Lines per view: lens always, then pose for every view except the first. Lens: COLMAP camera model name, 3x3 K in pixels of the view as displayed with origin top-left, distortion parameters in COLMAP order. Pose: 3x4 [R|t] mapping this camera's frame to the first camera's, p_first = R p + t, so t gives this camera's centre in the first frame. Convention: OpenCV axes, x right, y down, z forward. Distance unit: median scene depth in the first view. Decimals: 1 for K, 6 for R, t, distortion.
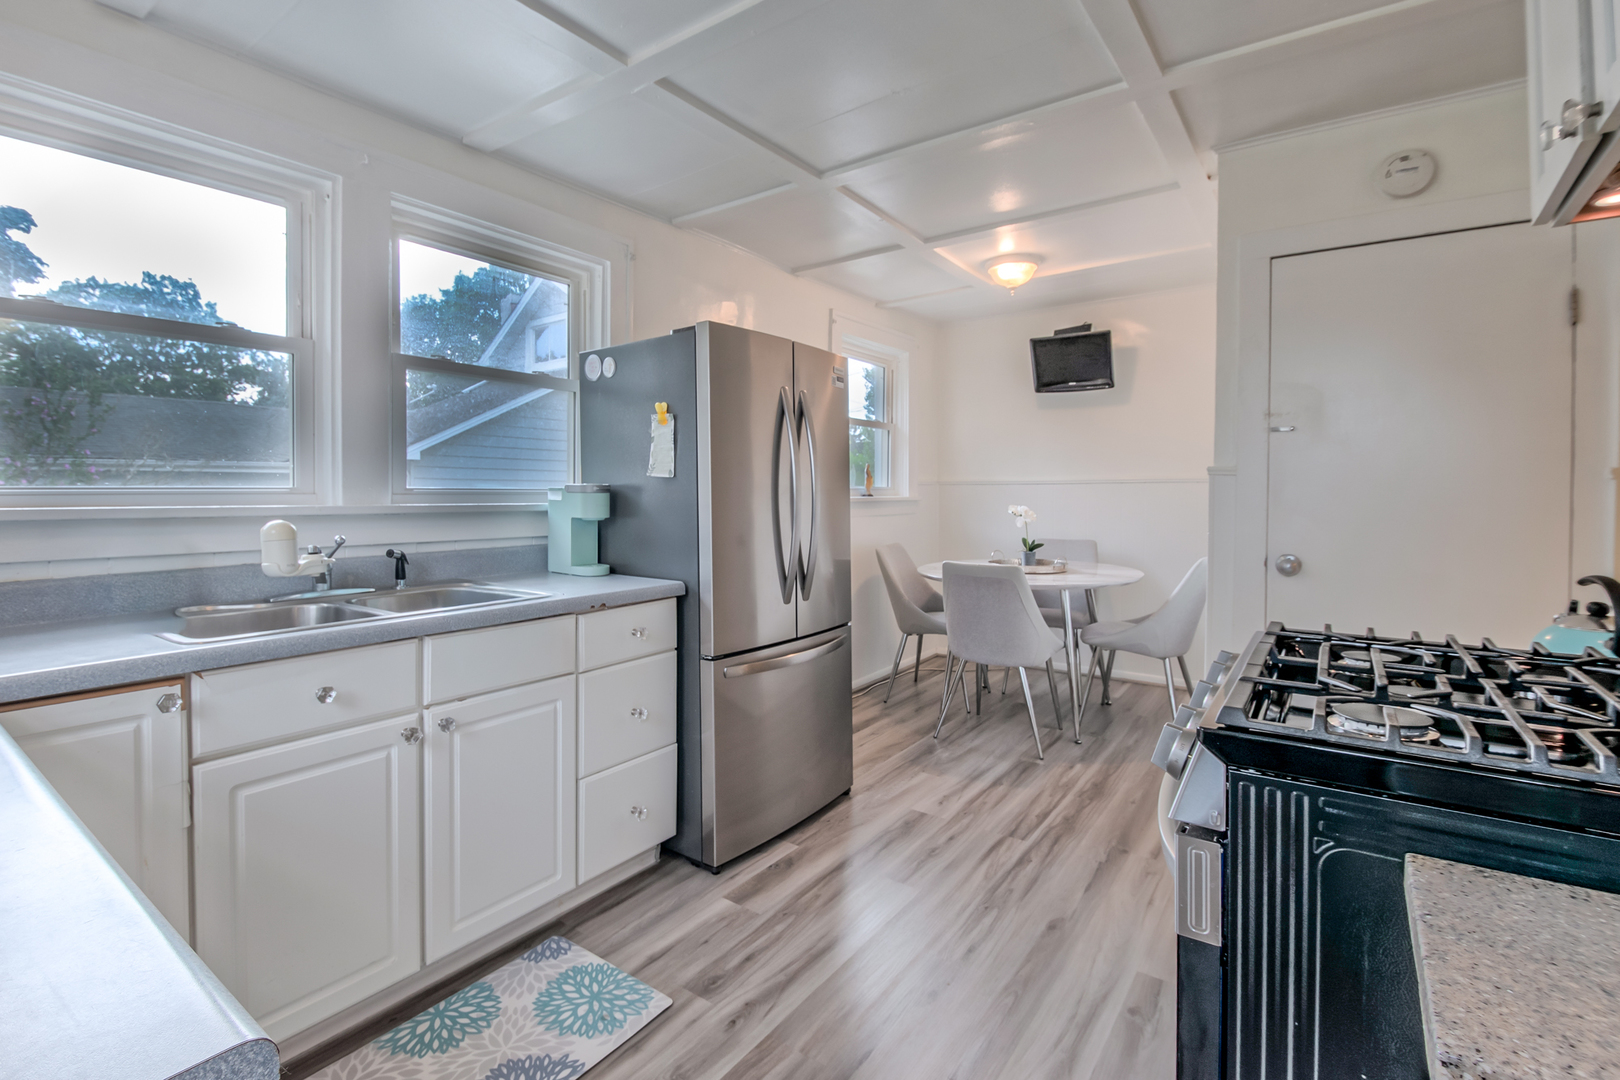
lens RADIAL K [[721.9, 0, 765.3], [0, 721.9, 500.4], [0, 0, 1]] dist [0.007946, 0.000031]
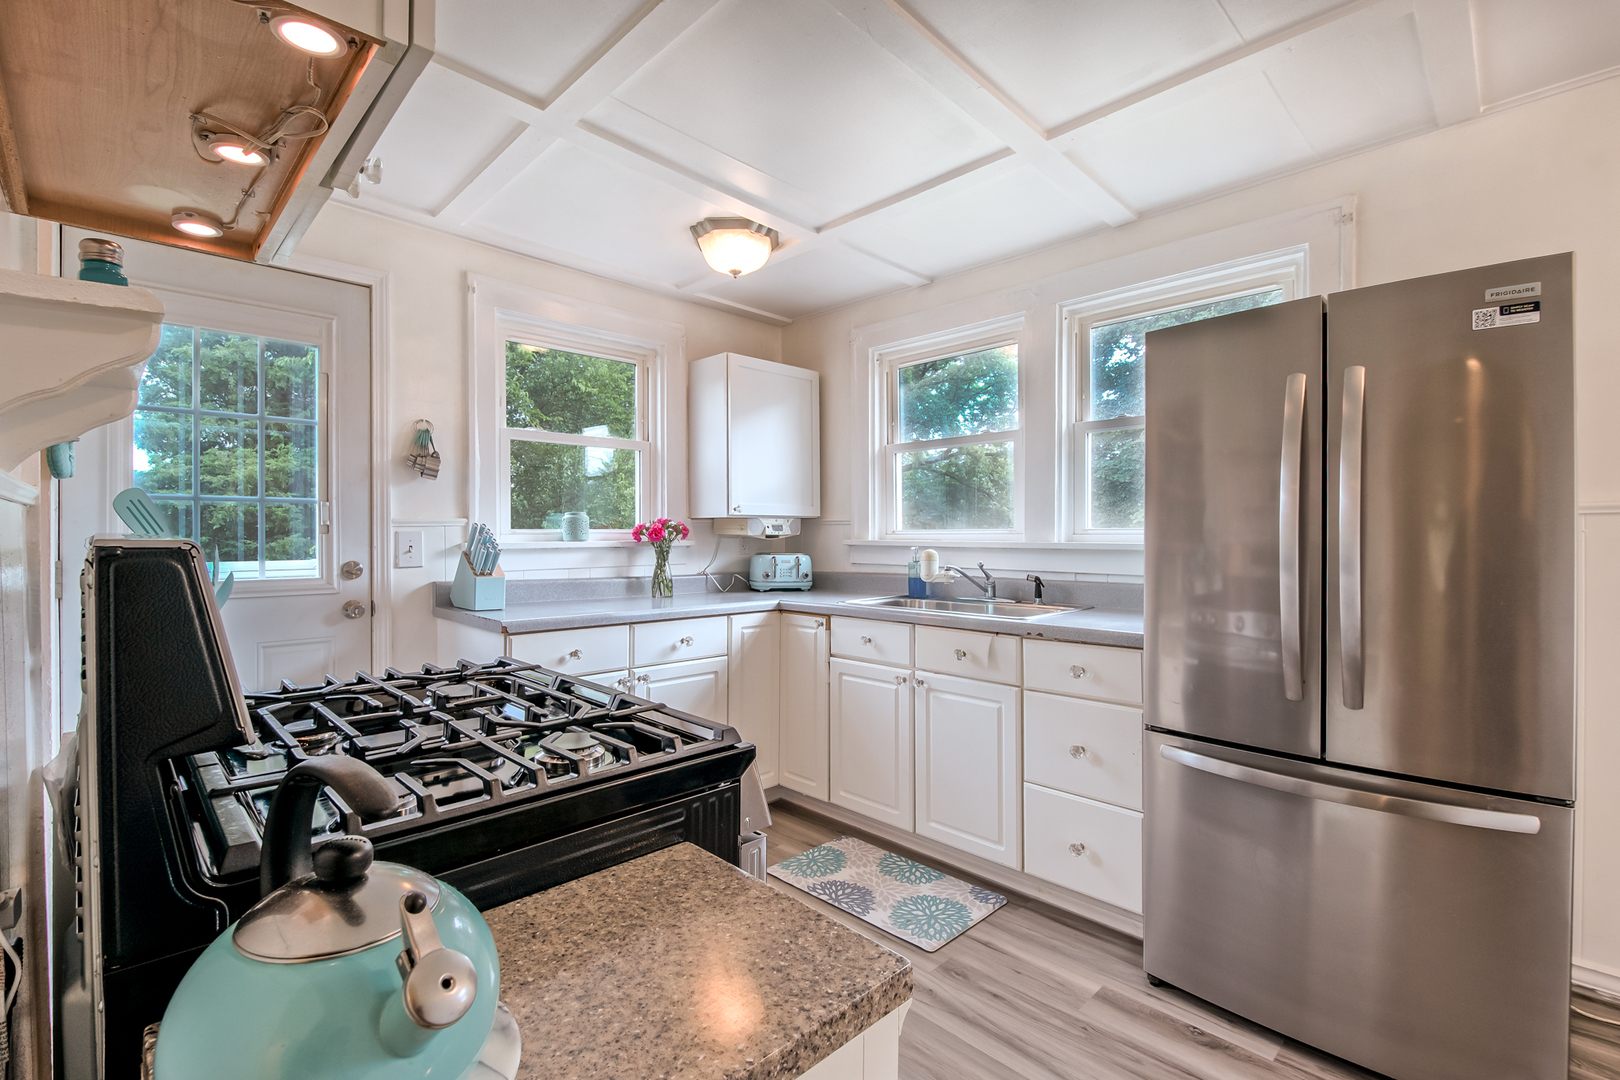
lens RADIAL K [[721.9, 0, 803.6], [0, 721.9, 537.8], [0, 0, 1]] dist [0.007946, 0.000031]
pose [[-0.115895, 0.009076, -0.993220, 0.952651], [-0.010946, 0.999886, 0.010415, -0.011321], [0.993201, 0.012079, -0.115782, 0.799458]]
